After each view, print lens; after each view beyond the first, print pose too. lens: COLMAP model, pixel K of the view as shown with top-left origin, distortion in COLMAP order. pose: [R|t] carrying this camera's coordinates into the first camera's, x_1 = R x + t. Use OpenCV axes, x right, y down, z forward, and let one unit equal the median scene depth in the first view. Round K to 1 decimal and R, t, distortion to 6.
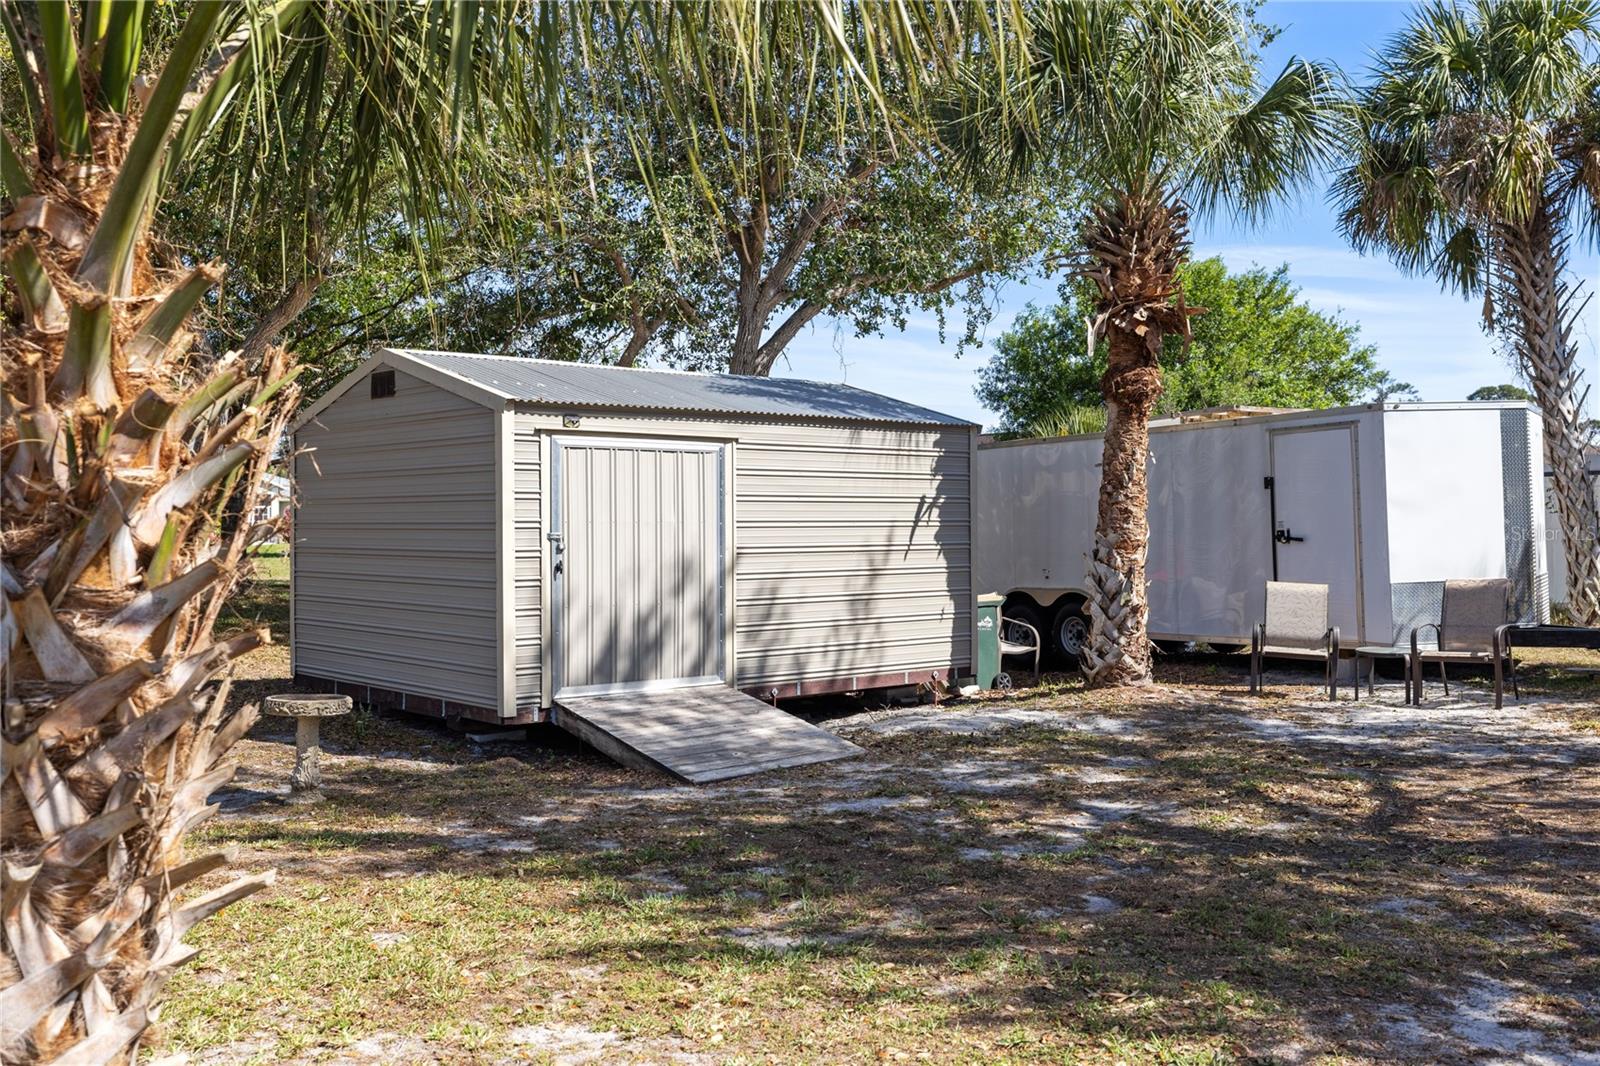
lens RADIAL K [[1540.0, 0, 802.7], [0, 1540.0, 512.0], [0, 0, 1]] dist [-0.000584, 0.005771]
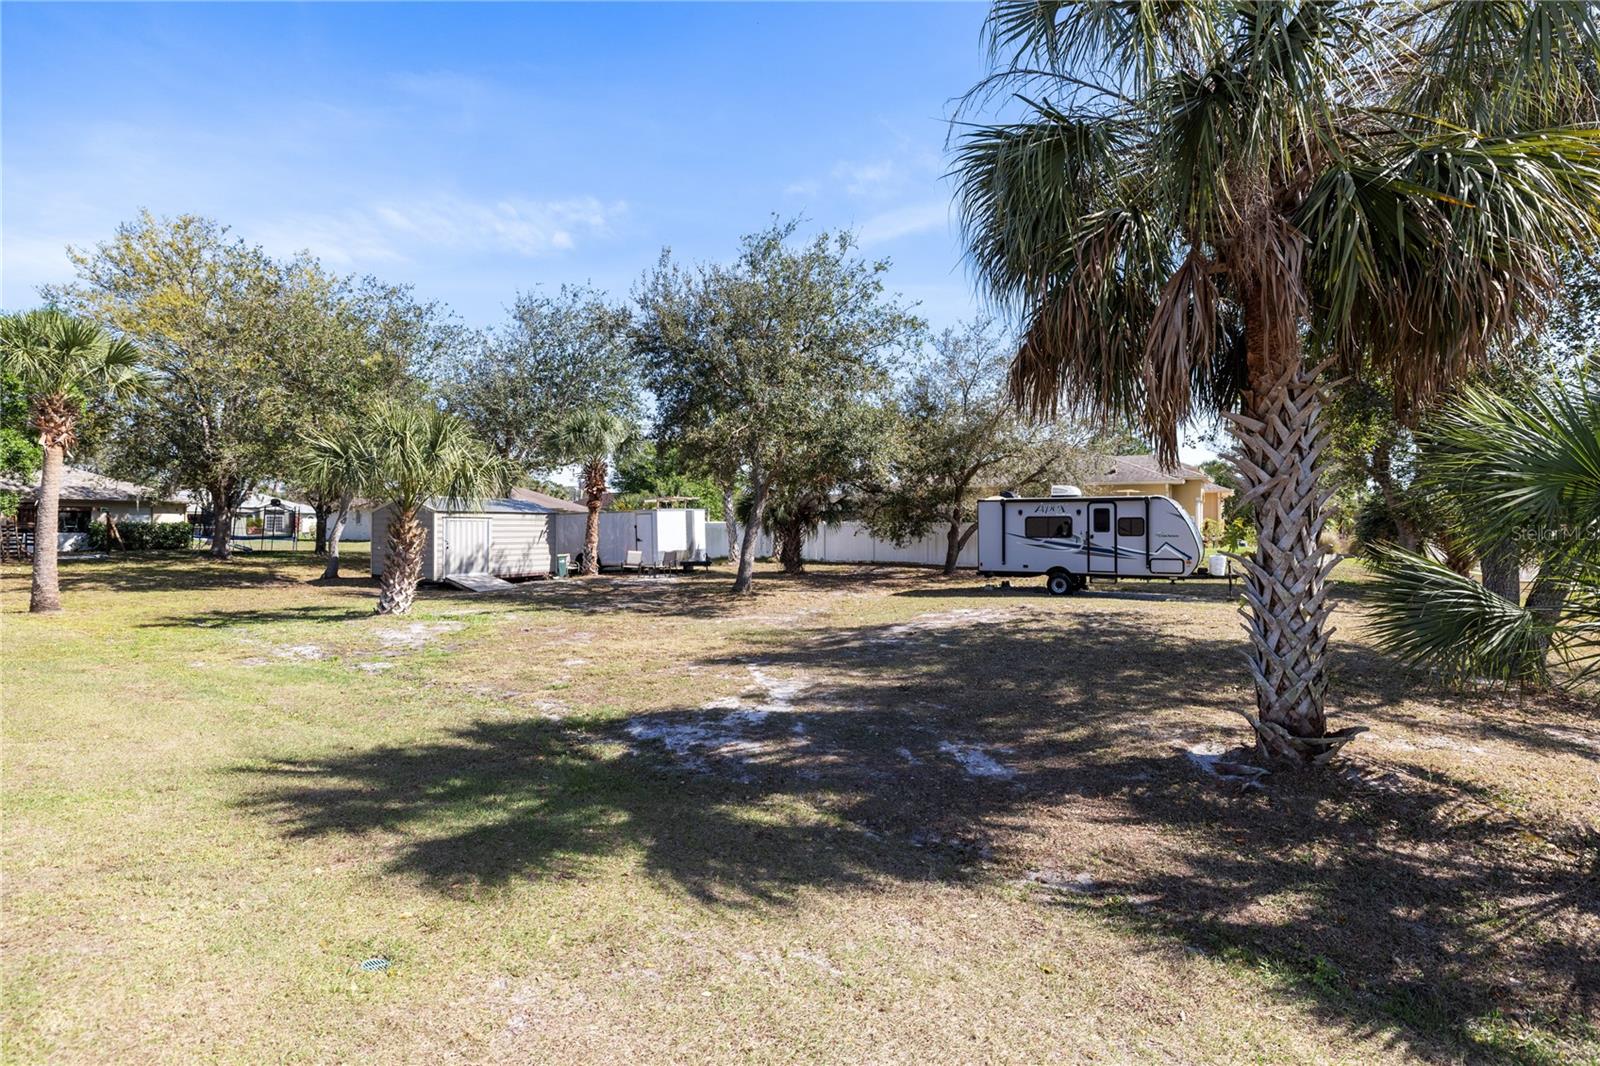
lens RADIAL K [[761.9, 0, 800.7], [0, 761.9, 522.7], [0, 0, 1]] dist [0.001538, 0.000496]
pose [[0.957730, 0.014186, 0.287317, 0.159523], [-0.016564, 0.999846, 0.005845, -0.055853], [-0.287190, -0.010357, 0.957818, -1.219443]]
